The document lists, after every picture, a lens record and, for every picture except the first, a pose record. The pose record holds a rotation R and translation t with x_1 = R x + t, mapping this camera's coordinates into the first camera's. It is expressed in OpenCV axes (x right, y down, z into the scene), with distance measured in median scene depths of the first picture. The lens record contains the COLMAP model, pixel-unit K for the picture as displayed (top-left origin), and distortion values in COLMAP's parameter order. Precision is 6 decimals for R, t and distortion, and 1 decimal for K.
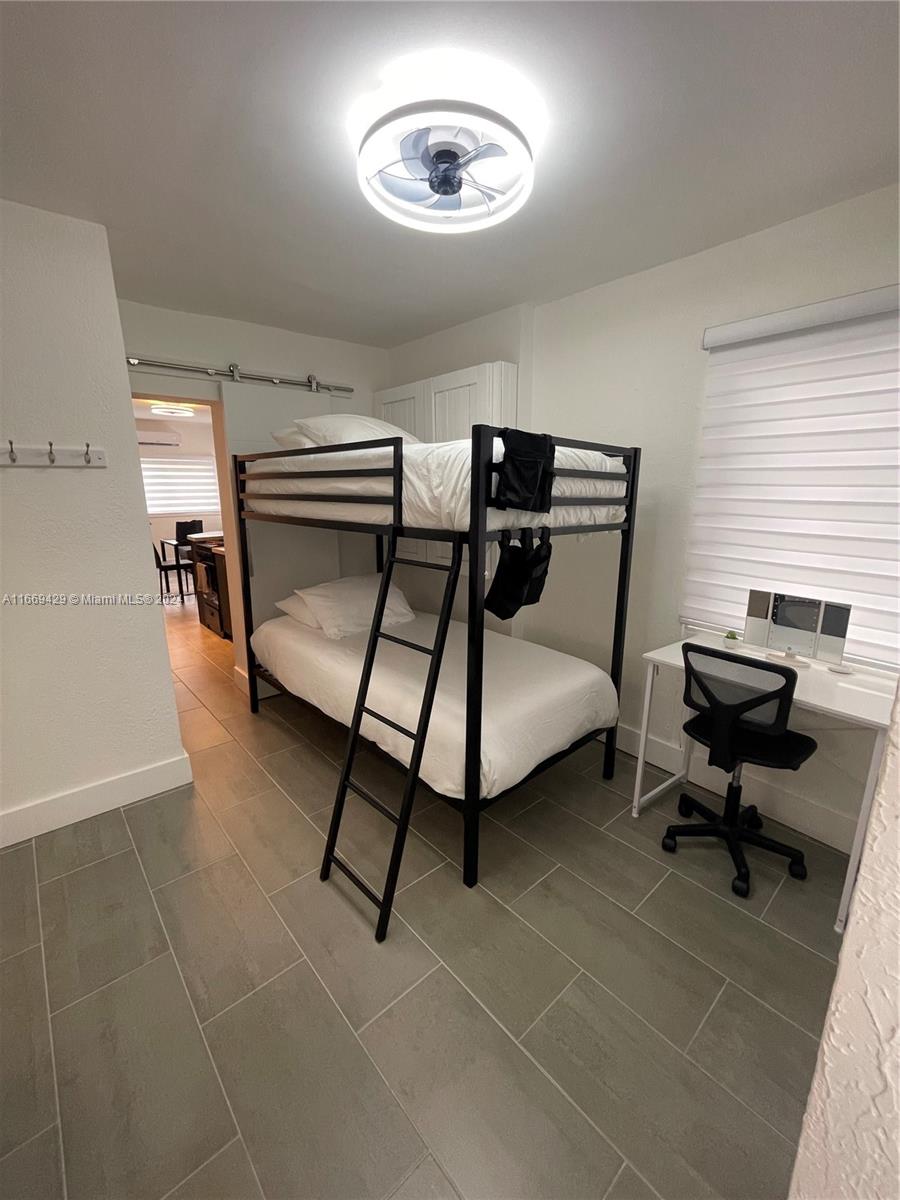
lens RADIAL K [[488.3, 0, 446.6], [0, 488.3, 592.9], [0, 0, 1]] dist [-0.002878, 0.000372]
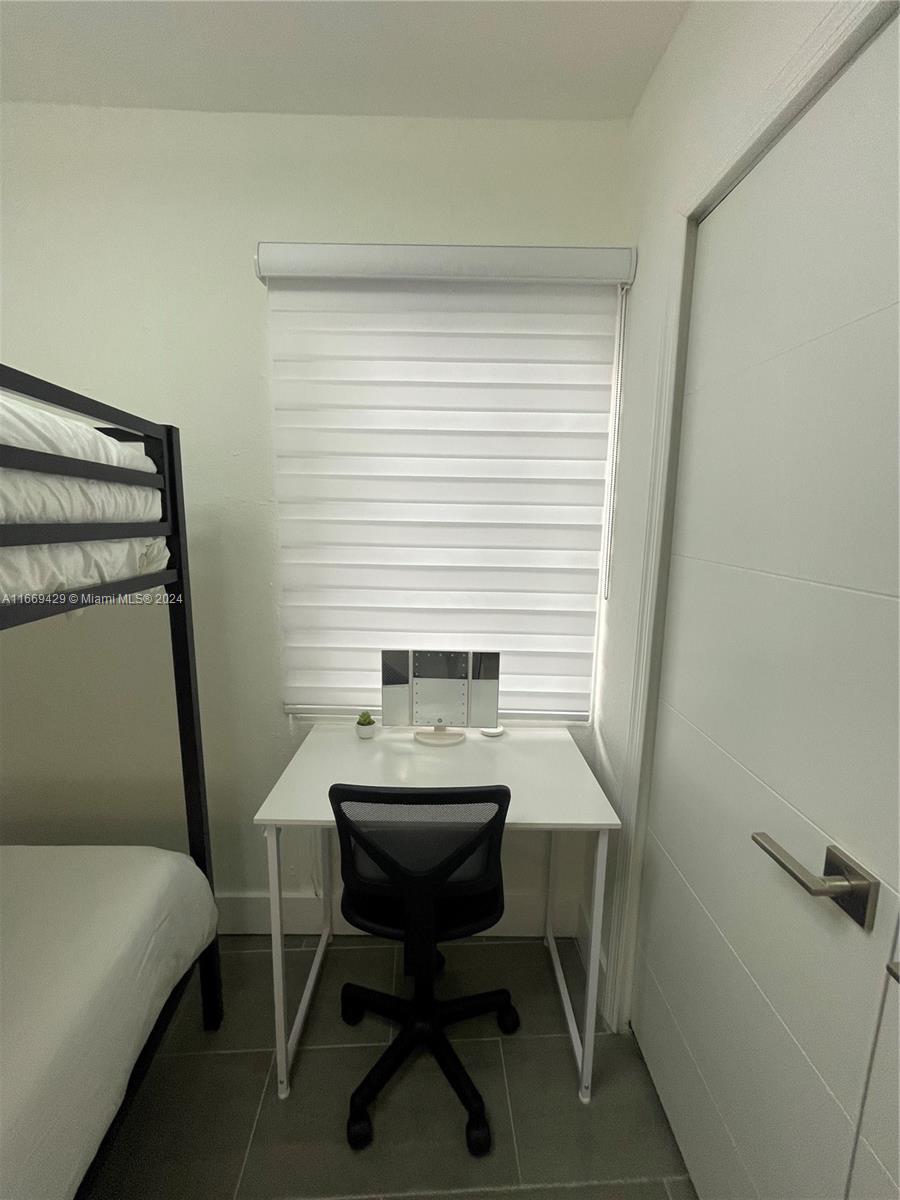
lens RADIAL K [[488.7, 0, 436.5], [0, 488.7, 585.8], [0, 0, 1]] dist [-0.004328, -0.000262]
pose [[0.633645, -0.119746, 0.764300, 0.155798], [0.167143, 0.985805, 0.015879, -0.092724], [-0.755352, 0.117686, 0.644665, 0.482315]]
